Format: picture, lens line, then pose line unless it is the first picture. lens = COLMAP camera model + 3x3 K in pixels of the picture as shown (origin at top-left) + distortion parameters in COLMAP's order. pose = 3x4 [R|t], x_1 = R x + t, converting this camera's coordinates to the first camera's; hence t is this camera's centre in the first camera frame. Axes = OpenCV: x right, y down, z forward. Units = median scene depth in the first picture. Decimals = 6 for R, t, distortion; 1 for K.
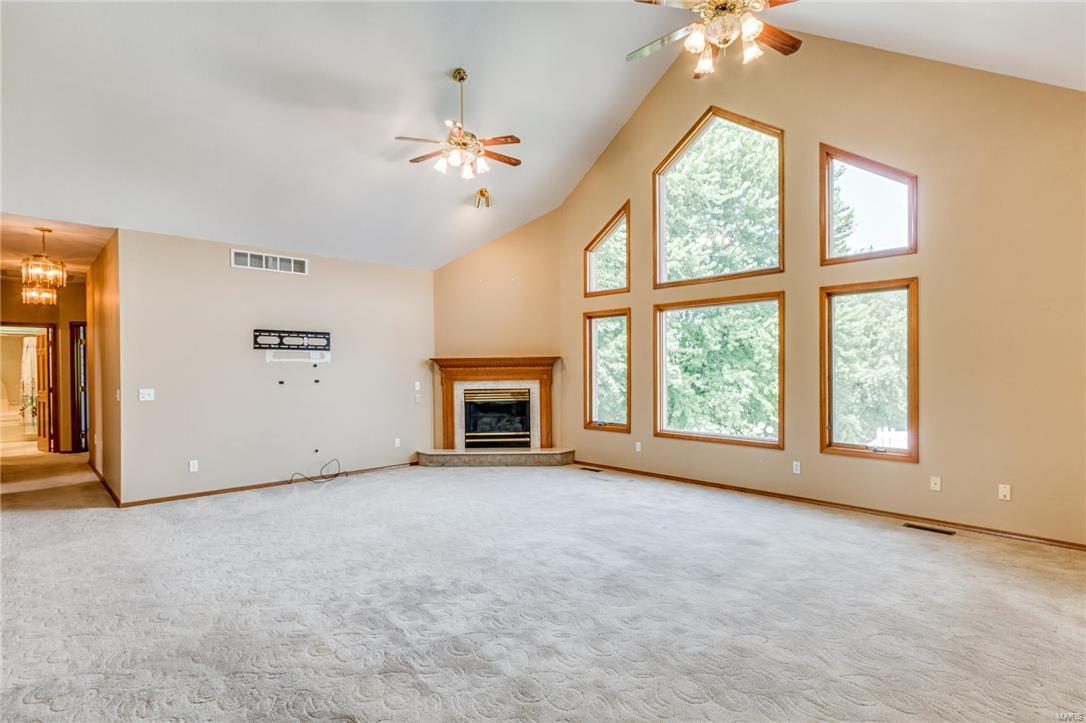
lens RADIAL K [[527.1, 0, 537.7], [0, 527.1, 372.2], [0, 0, 1]] dist [0.000805, 0.000702]
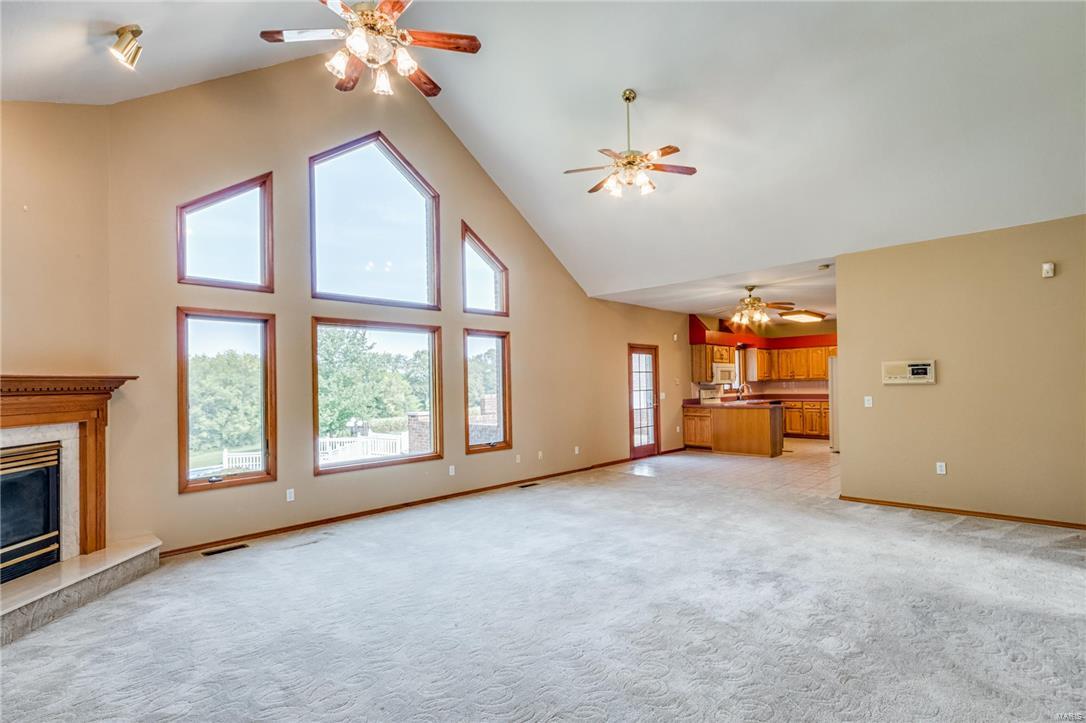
lens RADIAL K [[548.3, 0, 540.4], [0, 548.3, 376.6], [0, 0, 1]] dist [0.015106, -0.001413]
pose [[-0.046673, 0.025034, 0.998596, -0.586875], [0.031205, 0.999235, -0.023591, -0.002298], [-0.998423, 0.030060, -0.047418, 0.617543]]
